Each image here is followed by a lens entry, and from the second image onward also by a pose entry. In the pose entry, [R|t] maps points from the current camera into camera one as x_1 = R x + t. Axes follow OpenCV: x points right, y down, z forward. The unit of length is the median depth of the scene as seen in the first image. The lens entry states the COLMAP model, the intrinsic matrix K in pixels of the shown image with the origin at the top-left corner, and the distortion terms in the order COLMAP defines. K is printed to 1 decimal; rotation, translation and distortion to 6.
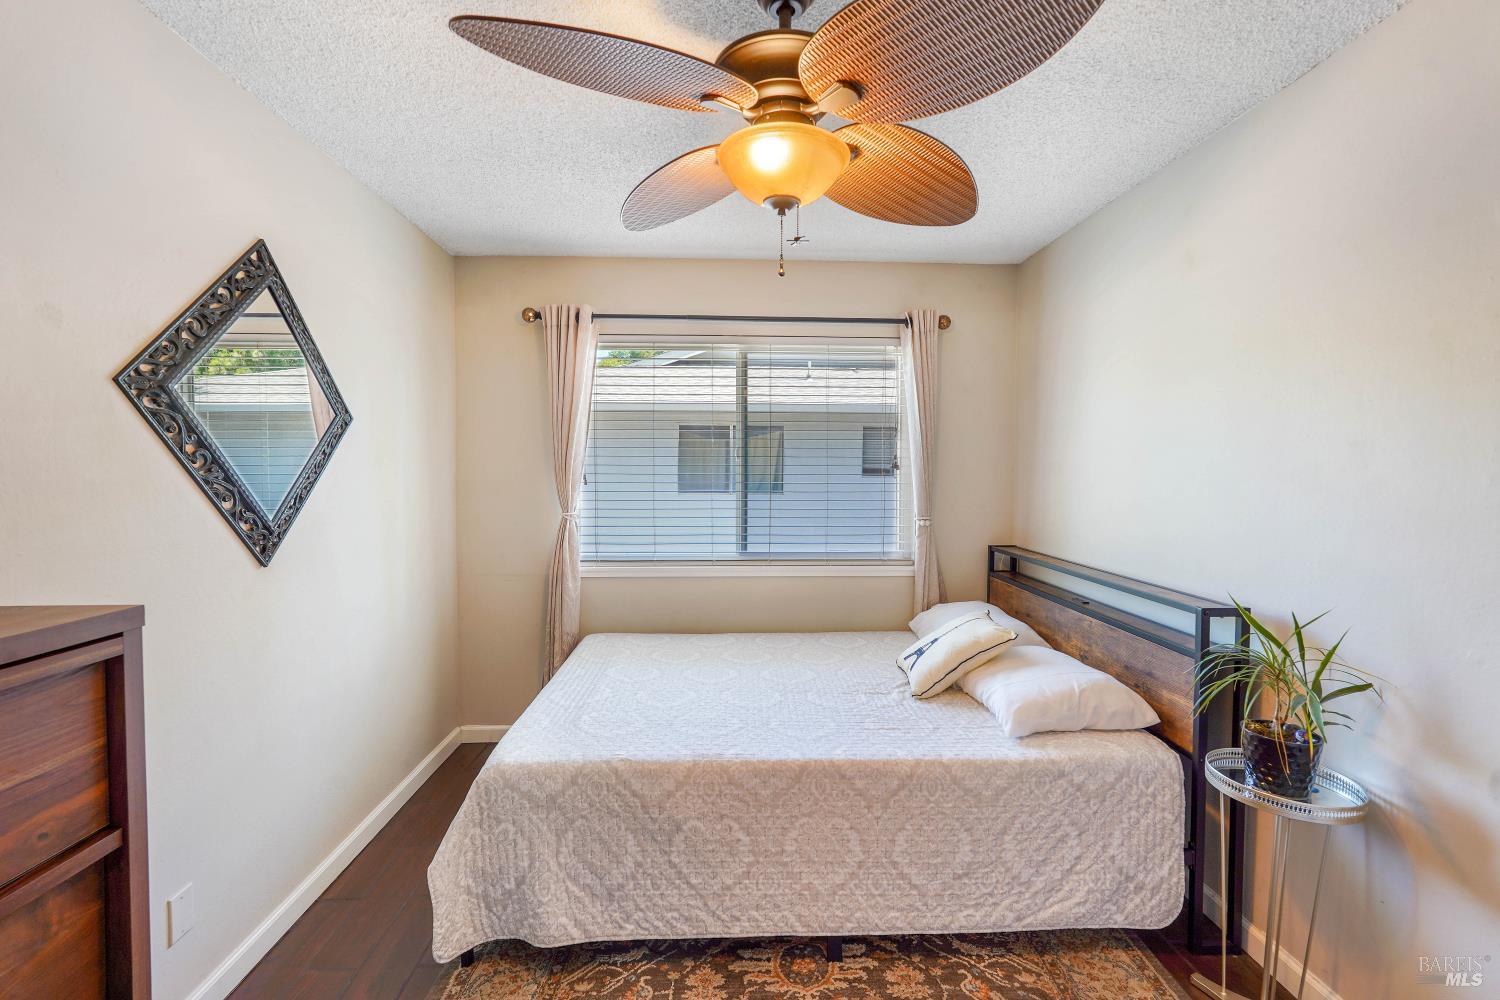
lens RADIAL K [[666.9, 0, 748.8], [0, 666.9, 492.9], [0, 0, 1]] dist [-0.009751, 0.006906]
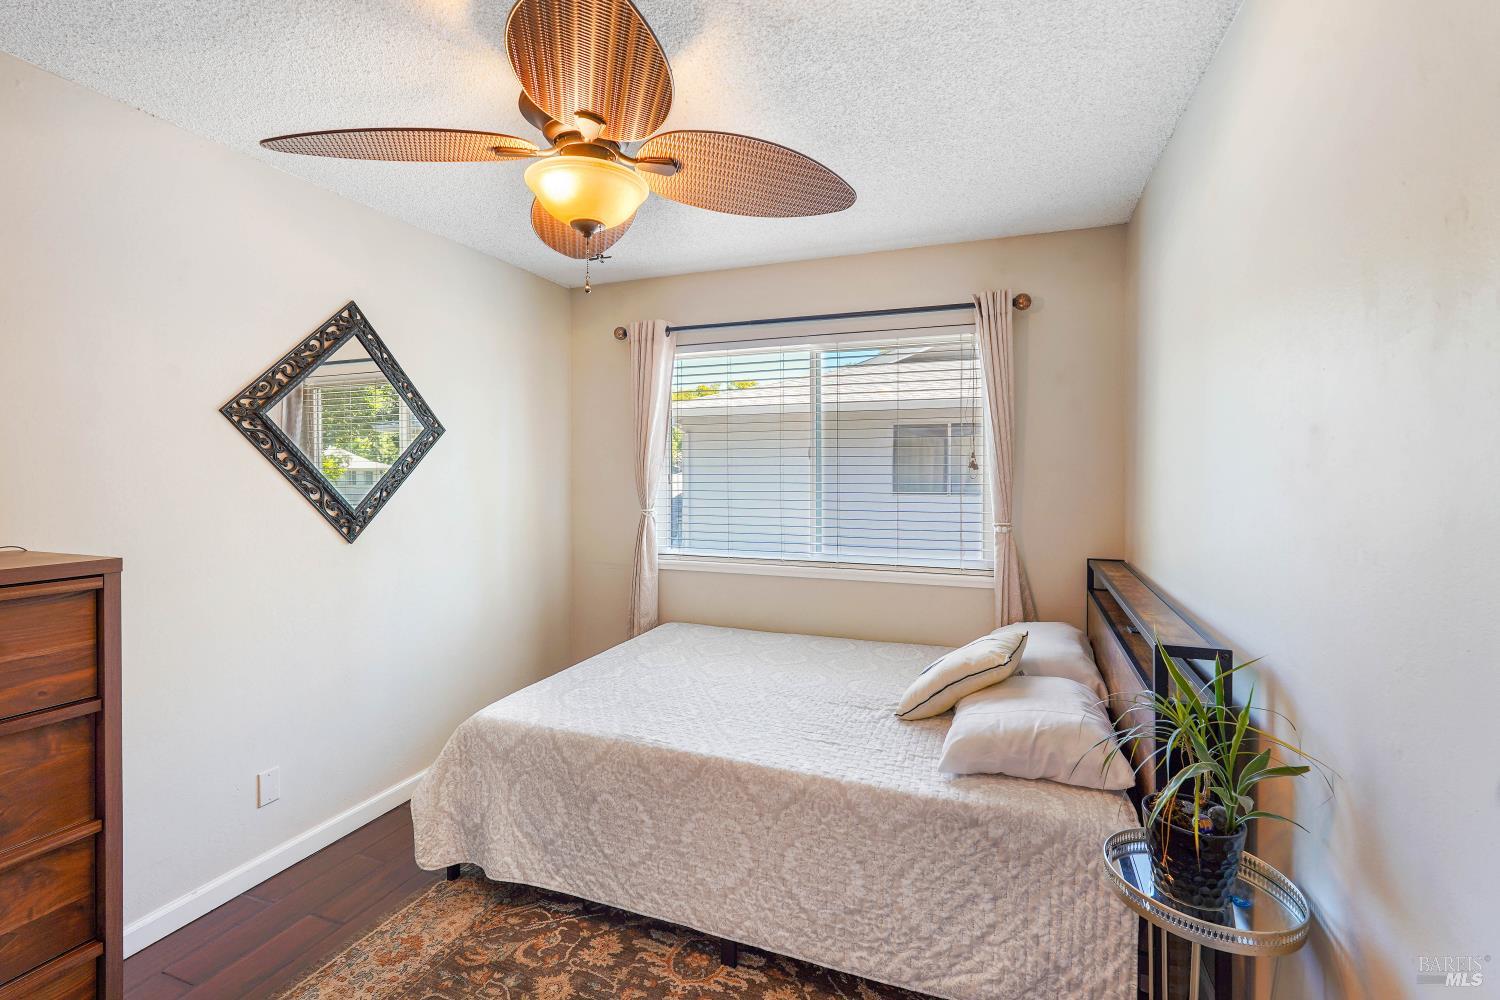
lens RADIAL K [[677.0, 0, 747.6], [0, 677.0, 476.5], [0, 0, 1]] dist [-0.012288, 0.008549]
pose [[0.915524, 0.001146, -0.402262, 0.557610], [-0.011243, 0.999678, -0.022741, -0.001127], [0.402107, 0.025343, 0.915242, 0.073822]]
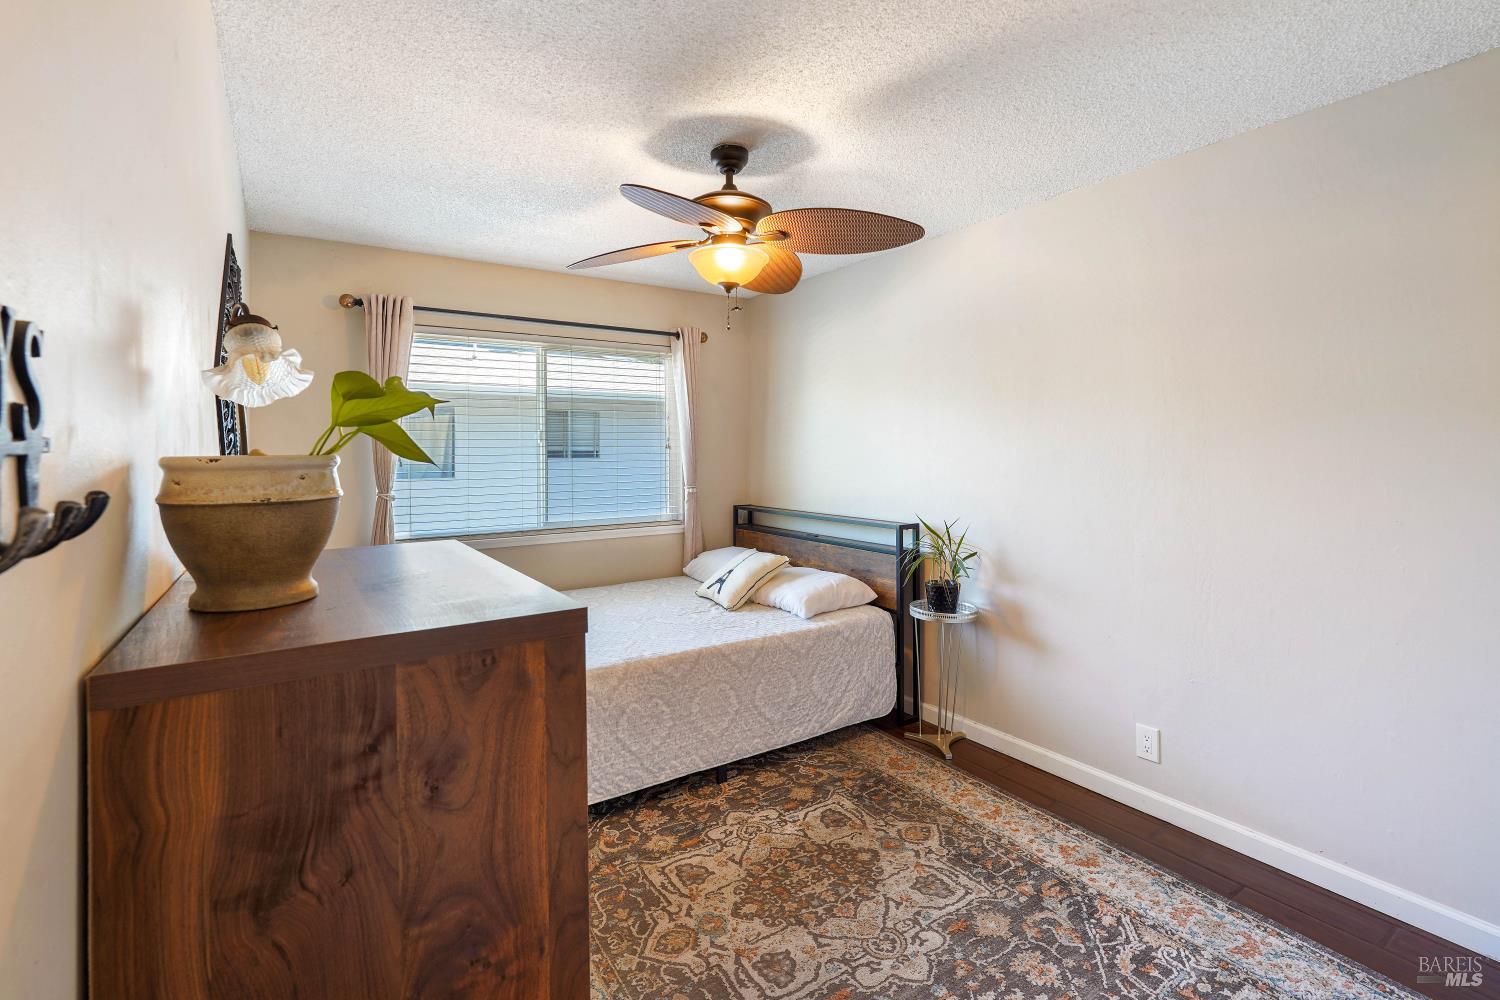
lens RADIAL K [[681.4, 0, 744.2], [0, 681.4, 457.4], [0, 0, 1]] dist [-0.003229, 0.000833]
pose [[0.855165, -0.014808, 0.518145, -0.596899], [0.029269, 0.999377, -0.019745, 0.017686], [-0.517529, 0.032051, 0.855065, -0.331802]]
